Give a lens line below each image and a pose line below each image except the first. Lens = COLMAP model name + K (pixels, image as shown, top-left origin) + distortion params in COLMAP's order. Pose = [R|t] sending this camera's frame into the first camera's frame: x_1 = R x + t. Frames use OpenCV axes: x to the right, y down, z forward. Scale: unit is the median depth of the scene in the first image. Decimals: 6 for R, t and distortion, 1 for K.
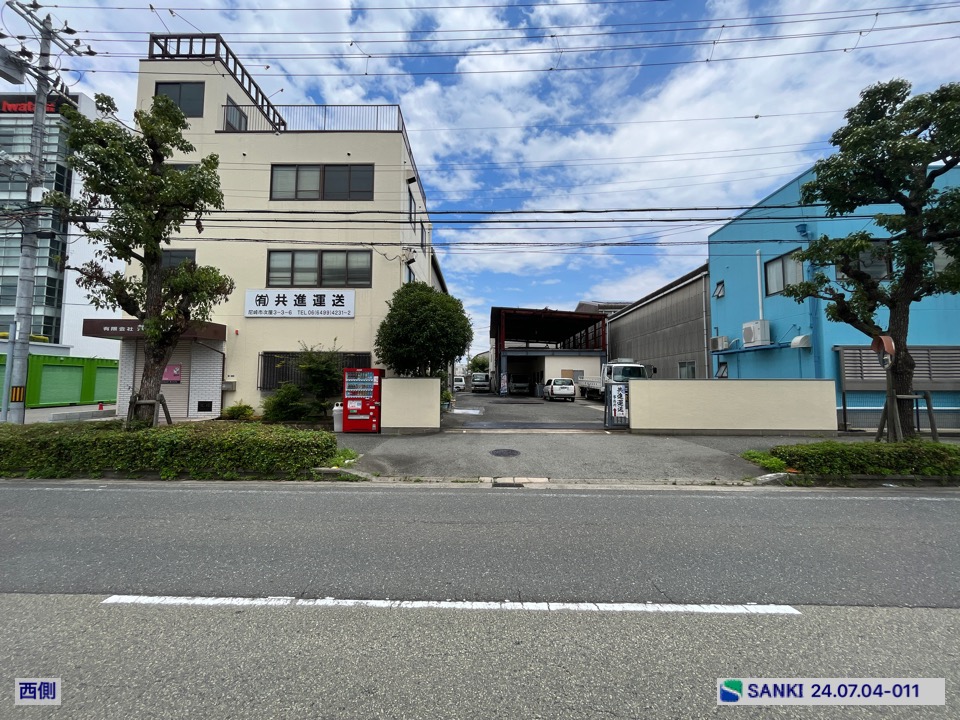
lens RADIAL K [[392.5, 0, 475.3], [0, 392.5, 346.2], [0, 0, 1]] dist [-0.002453, -0.000723]
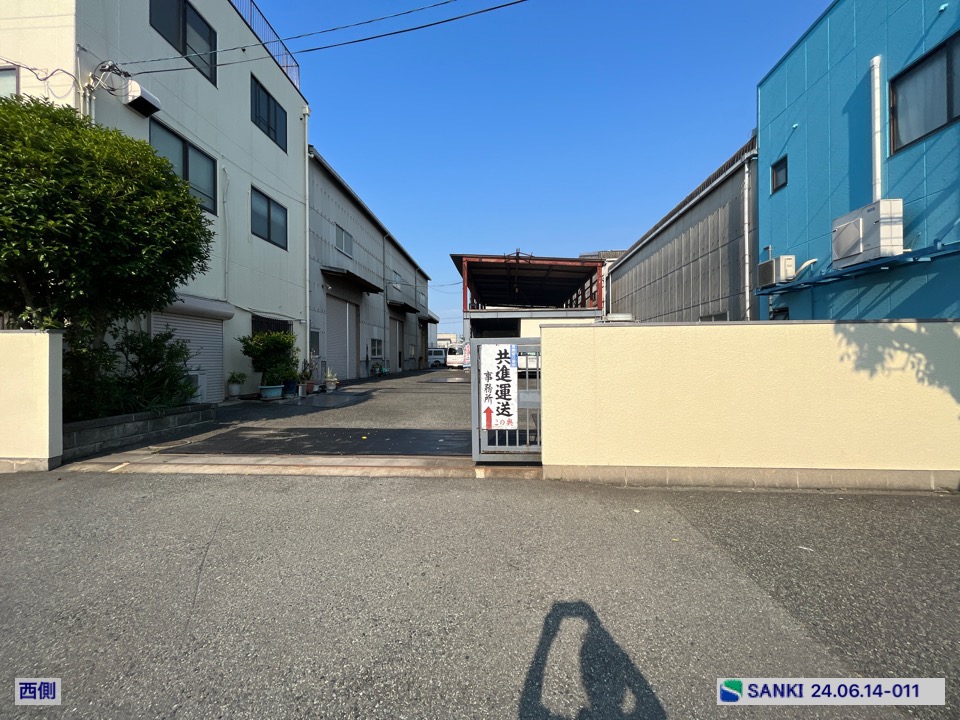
lens RADIAL K [[392.5, 0, 480.1], [0, 392.5, 353.0], [0, 0, 1]] dist [-0.002453, -0.000723]
pose [[0.998647, -0.010000, -0.051037, 0.242256], [0.013941, 0.996899, 0.077445, 0.052832], [0.050104, -0.078052, 0.995689, 0.424583]]
